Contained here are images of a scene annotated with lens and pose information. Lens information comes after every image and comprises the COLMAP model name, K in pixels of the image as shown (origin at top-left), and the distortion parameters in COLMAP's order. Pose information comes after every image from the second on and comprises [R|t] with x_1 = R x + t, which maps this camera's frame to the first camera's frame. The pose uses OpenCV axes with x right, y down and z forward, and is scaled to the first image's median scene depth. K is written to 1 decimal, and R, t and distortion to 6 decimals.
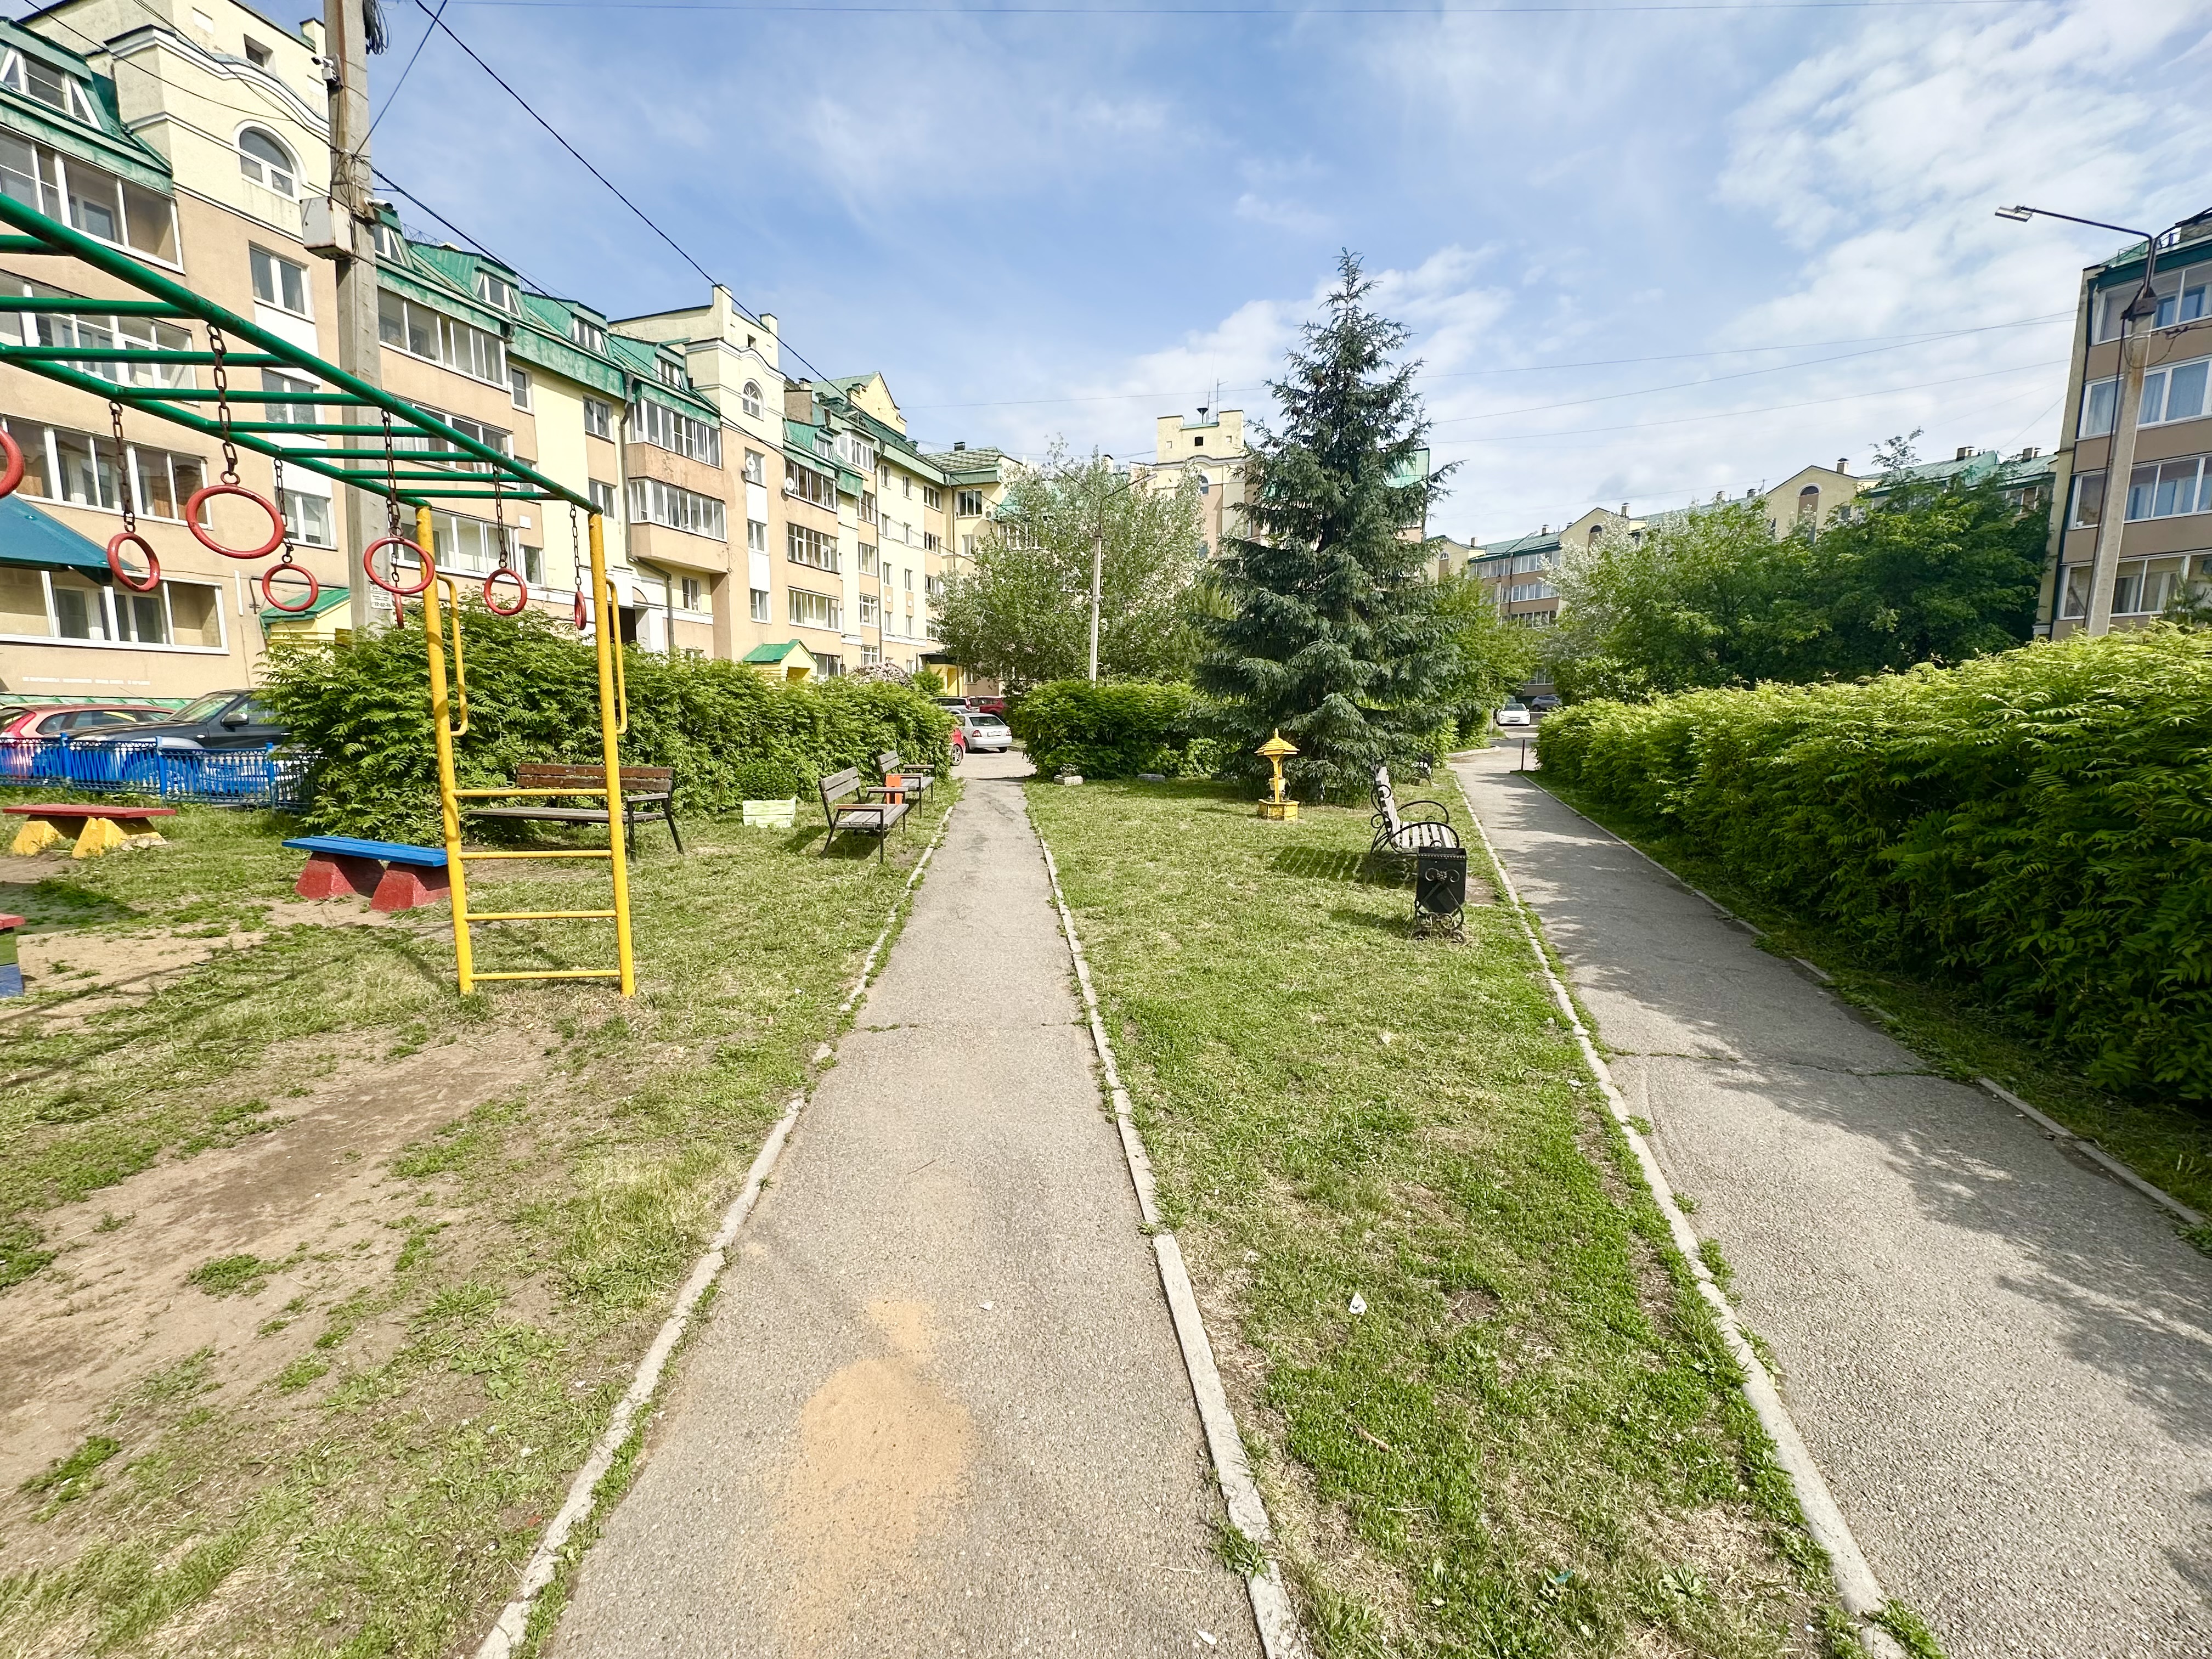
lens RADIAL K [[882.0, 0, 1112.2], [0, 882.0, 825.5], [0, 0, 1]] dist [-0.003781, 0.000873]
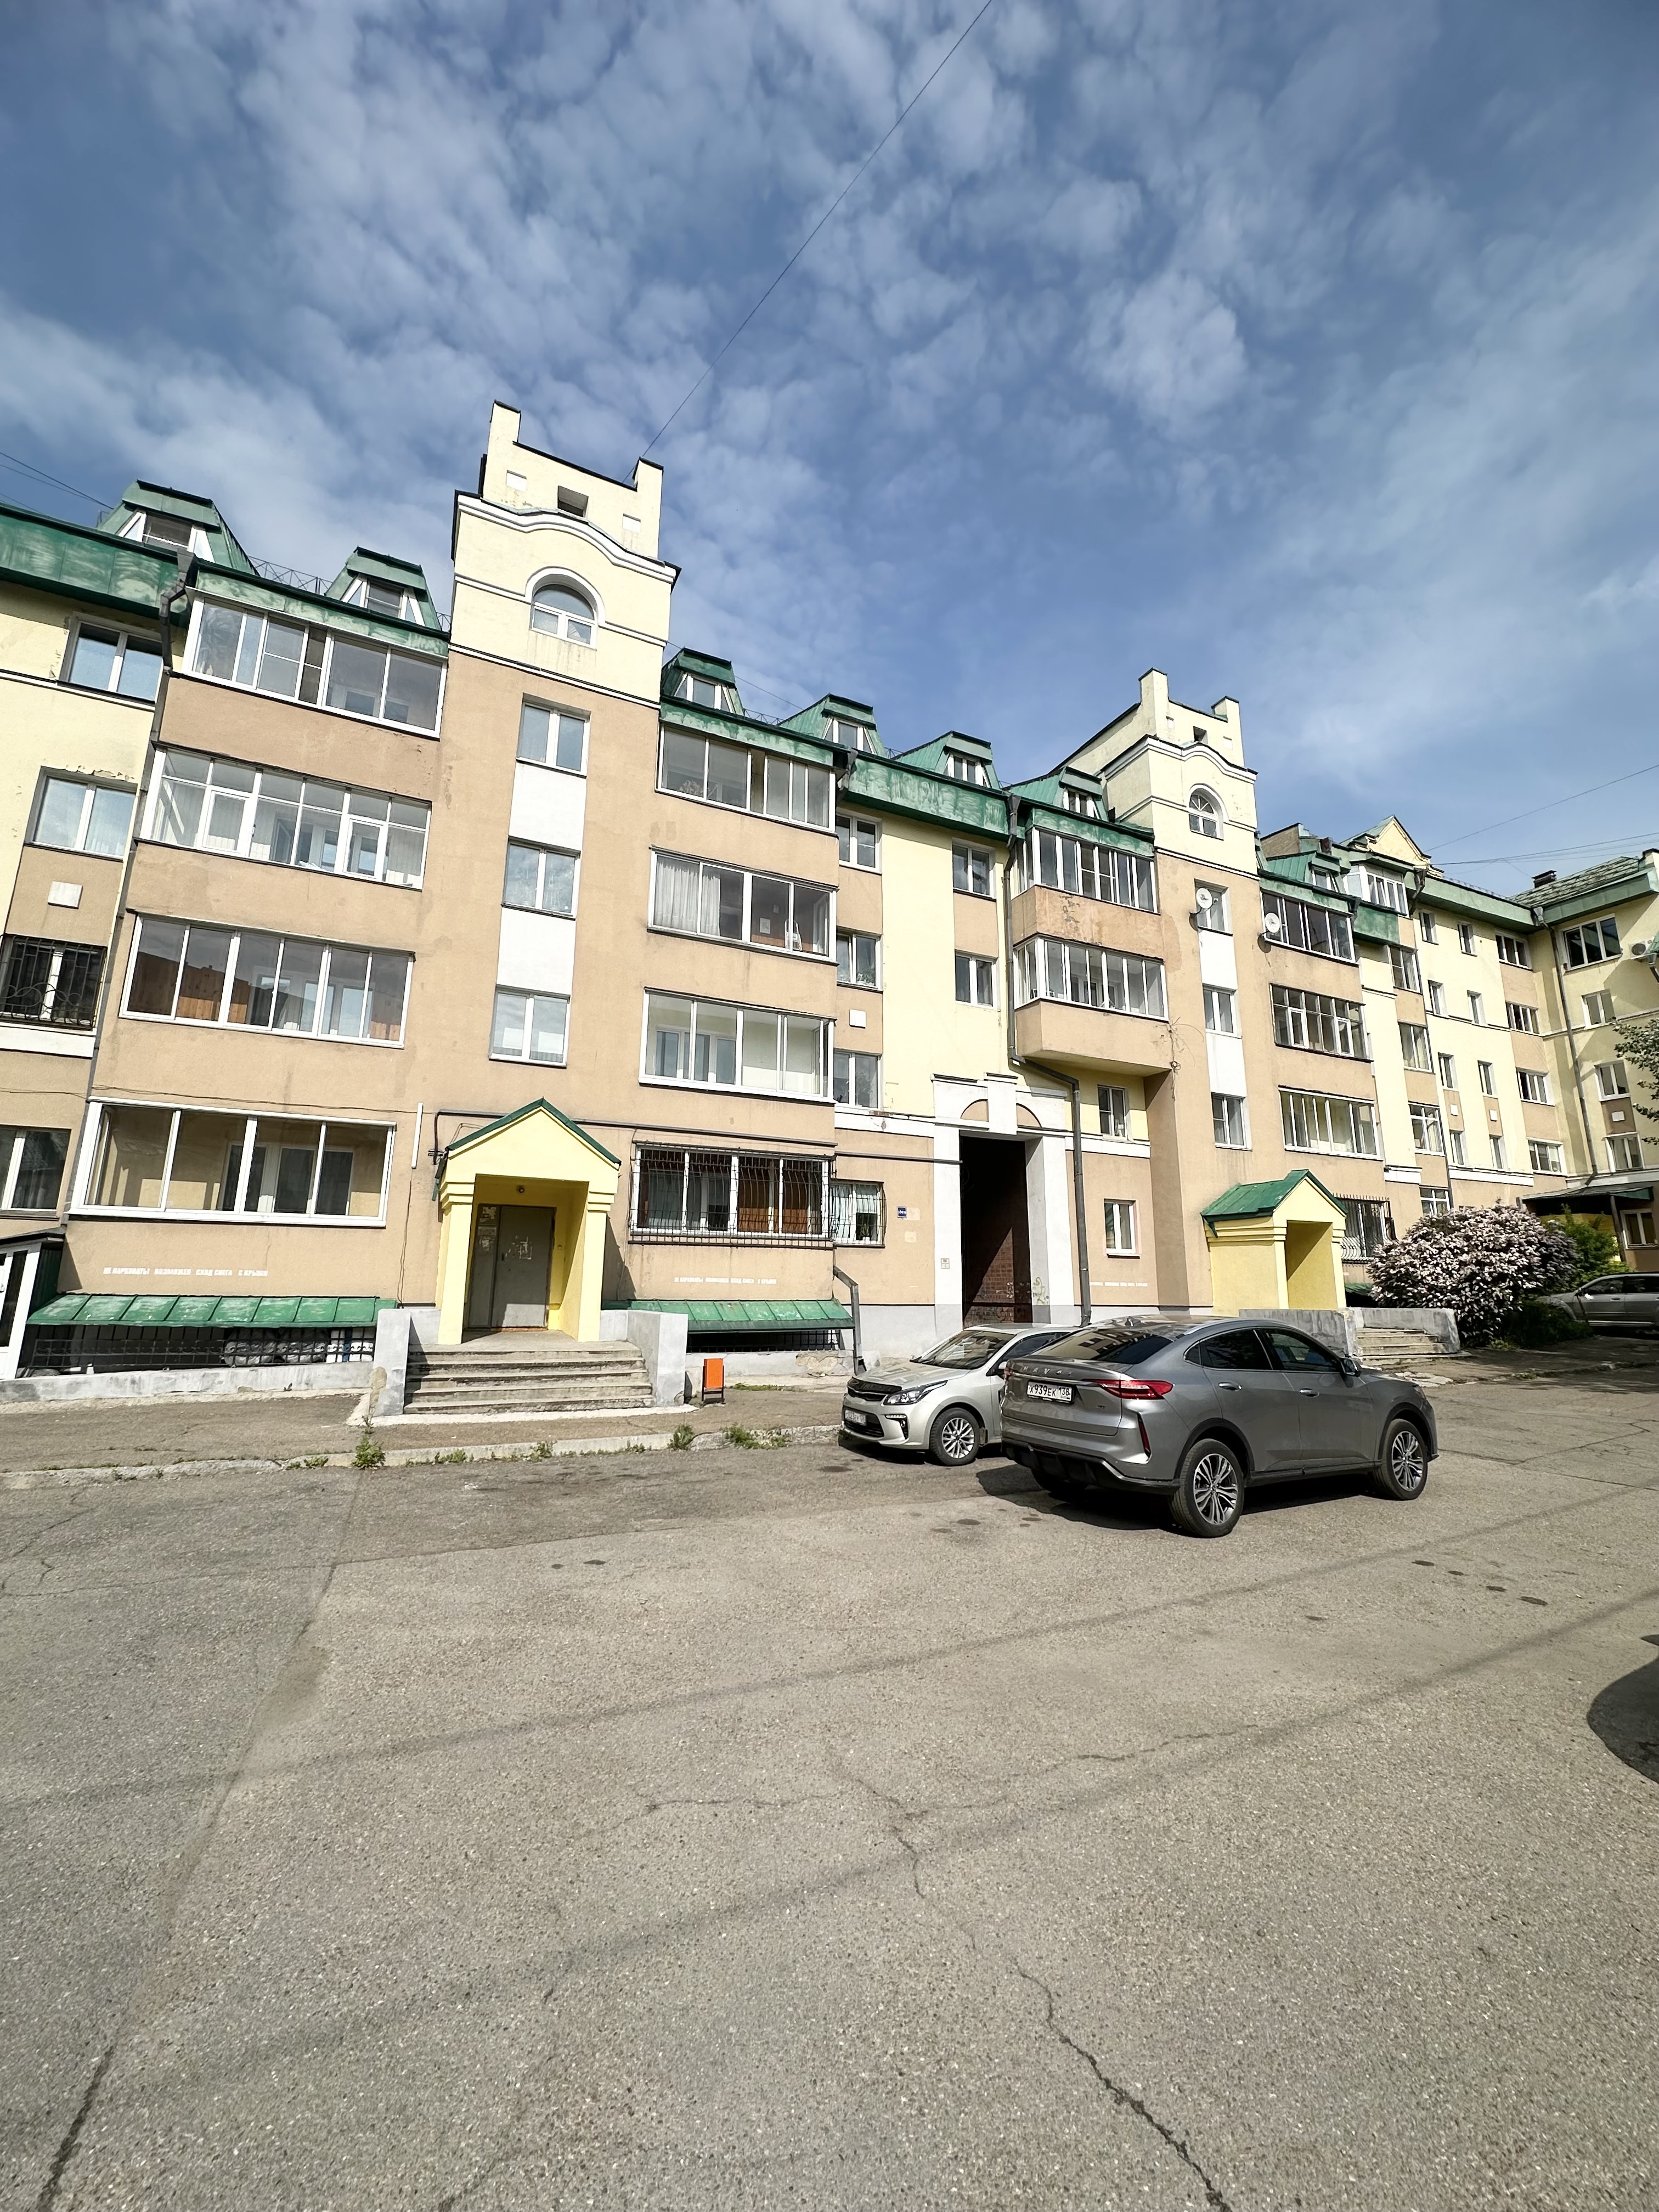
lens RADIAL K [[882.0, 0, 829.8], [0, 882.0, 1095.1], [0, 0, 1]] dist [-0.003781, 0.000873]
pose [[0.684606, -0.153125, -0.712648, -0.174323], [-0.095963, 0.950242, -0.296363, -0.073358], [0.722569, 0.271280, 0.635847, 0.463865]]
